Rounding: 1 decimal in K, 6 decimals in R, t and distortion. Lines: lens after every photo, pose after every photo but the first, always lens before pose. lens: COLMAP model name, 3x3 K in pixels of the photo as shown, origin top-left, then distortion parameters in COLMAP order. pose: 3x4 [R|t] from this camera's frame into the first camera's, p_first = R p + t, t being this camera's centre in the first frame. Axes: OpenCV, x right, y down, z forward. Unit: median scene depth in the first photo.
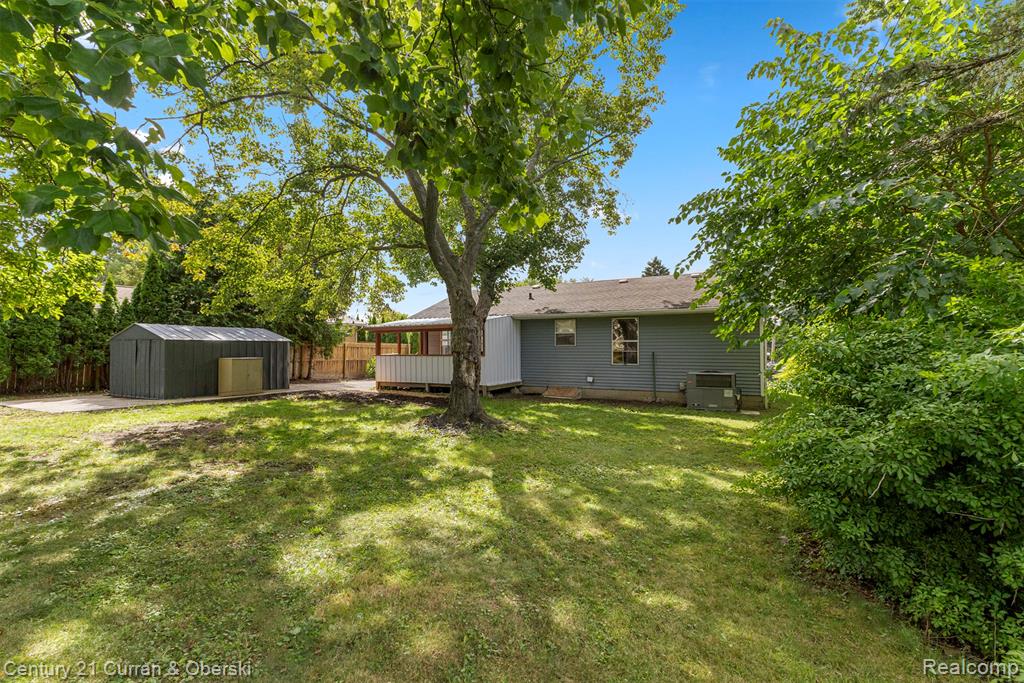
lens RADIAL K [[442.6, 0, 511.9], [0, 442.6, 338.1], [0, 0, 1]] dist [0.005136, -0.000097]
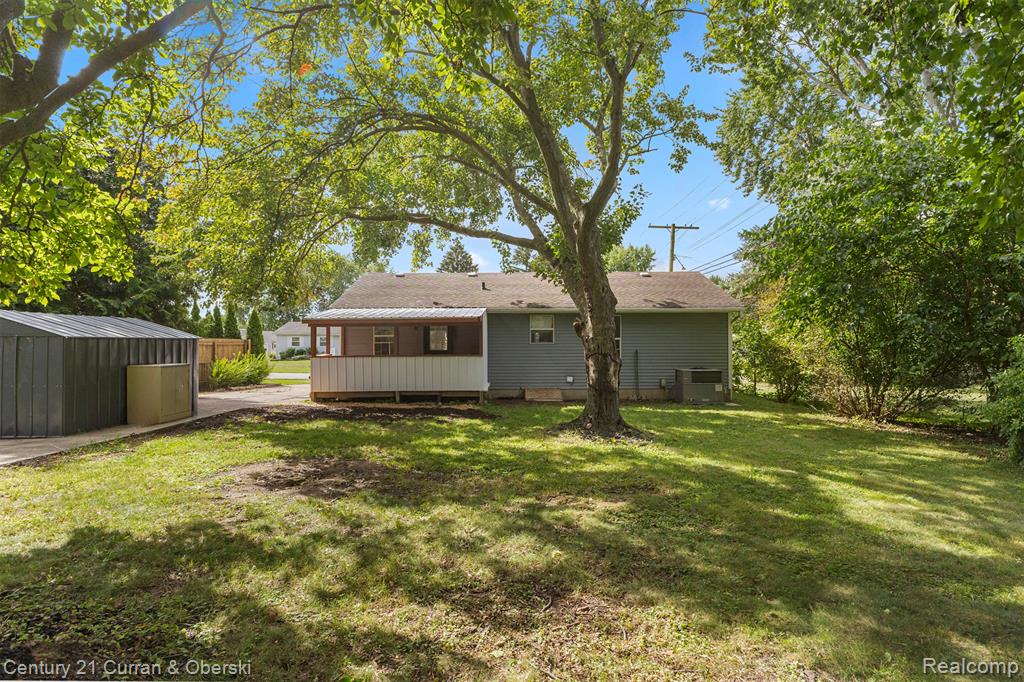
lens RADIAL K [[519.7, 0, 512.0], [0, 519.7, 341.0], [0, 0, 1]] dist [-0.000277, -0.000070]
pose [[0.895112, -0.000831, 0.445840, -0.499100], [-0.008440, 0.999787, 0.018808, -0.008673], [-0.445761, -0.020598, 0.894915, 0.084821]]
